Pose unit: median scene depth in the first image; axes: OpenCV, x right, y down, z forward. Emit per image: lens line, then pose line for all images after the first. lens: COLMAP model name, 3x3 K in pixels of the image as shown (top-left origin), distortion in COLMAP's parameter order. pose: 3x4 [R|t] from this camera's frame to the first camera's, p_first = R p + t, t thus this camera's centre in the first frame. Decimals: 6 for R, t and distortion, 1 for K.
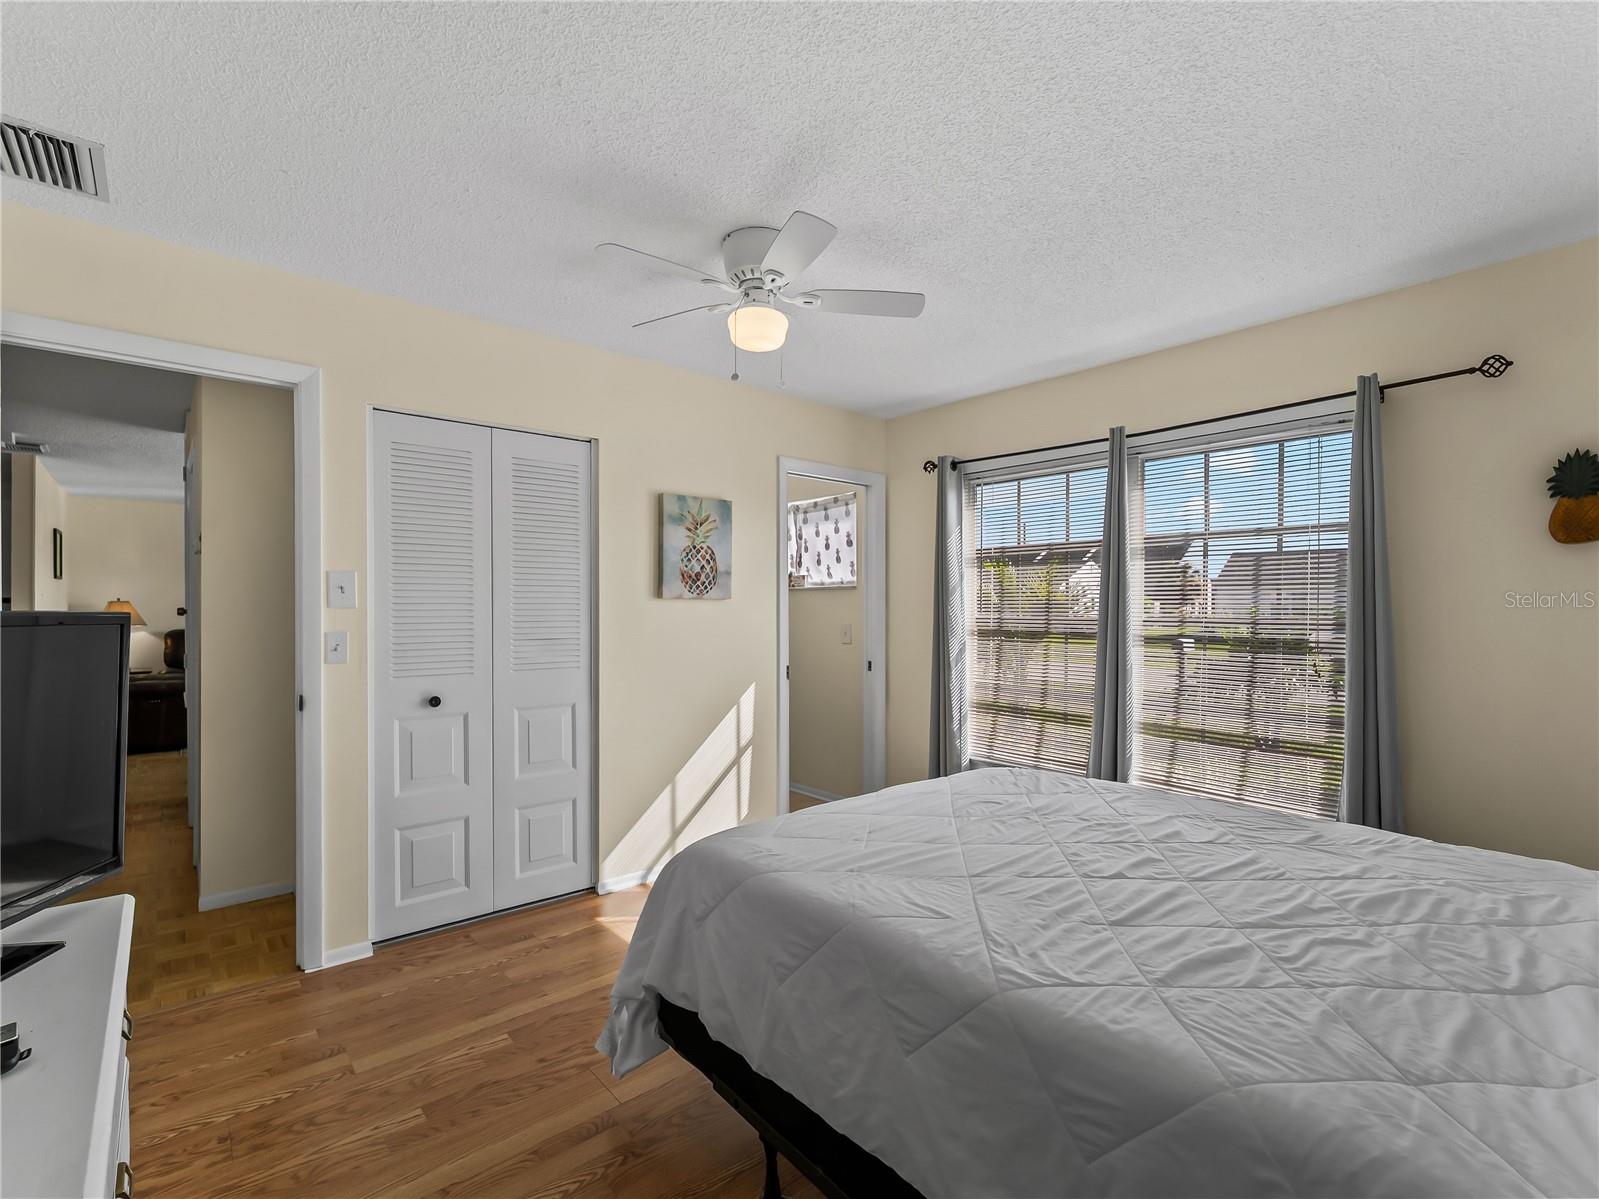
lens RADIAL K [[733.1, 0, 797.1], [0, 733.1, 606.4], [0, 0, 1]] dist [-0.001713, -0.001044]
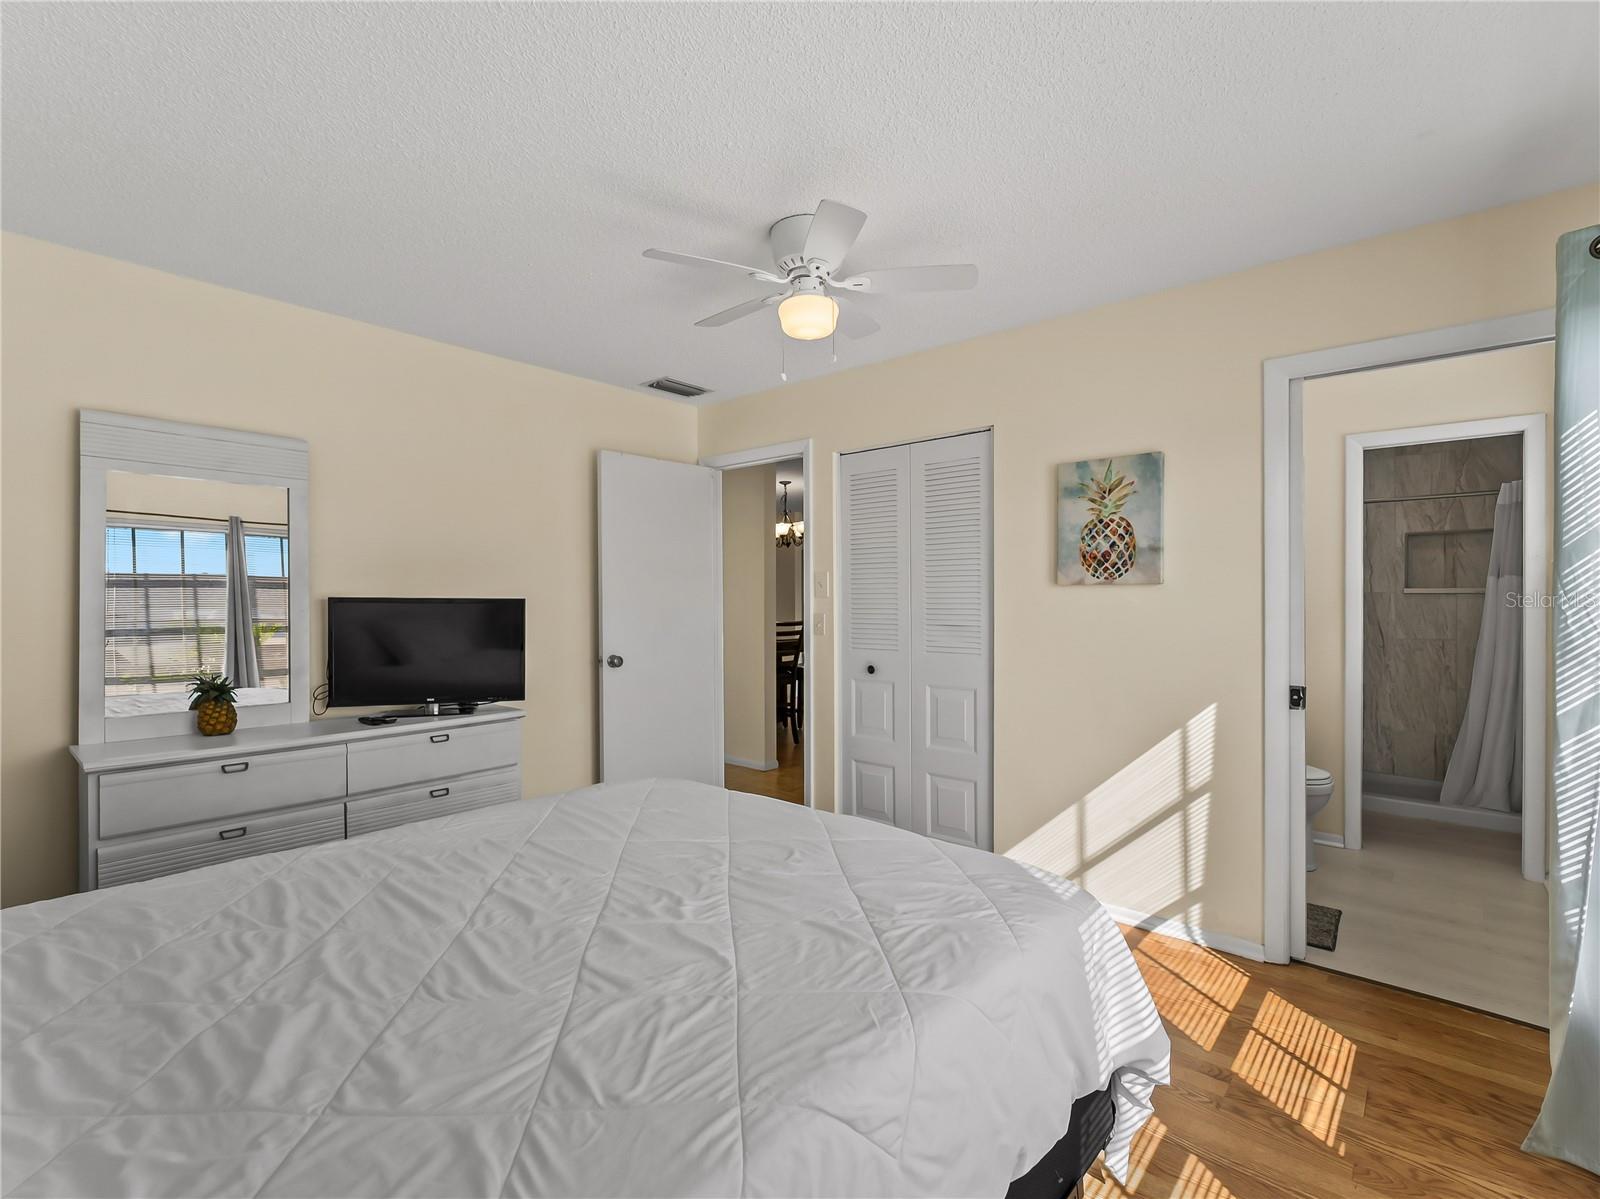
lens RADIAL K [[733.5, 0, 806.6], [0, 733.5, 597.9], [0, 0, 1]] dist [-0.001713, -0.001044]
pose [[0.158275, -0.003055, -0.987390, 0.613589], [0.002785, 0.999993, -0.002648, 0.005642], [0.987391, -0.002331, 0.158283, 0.551119]]
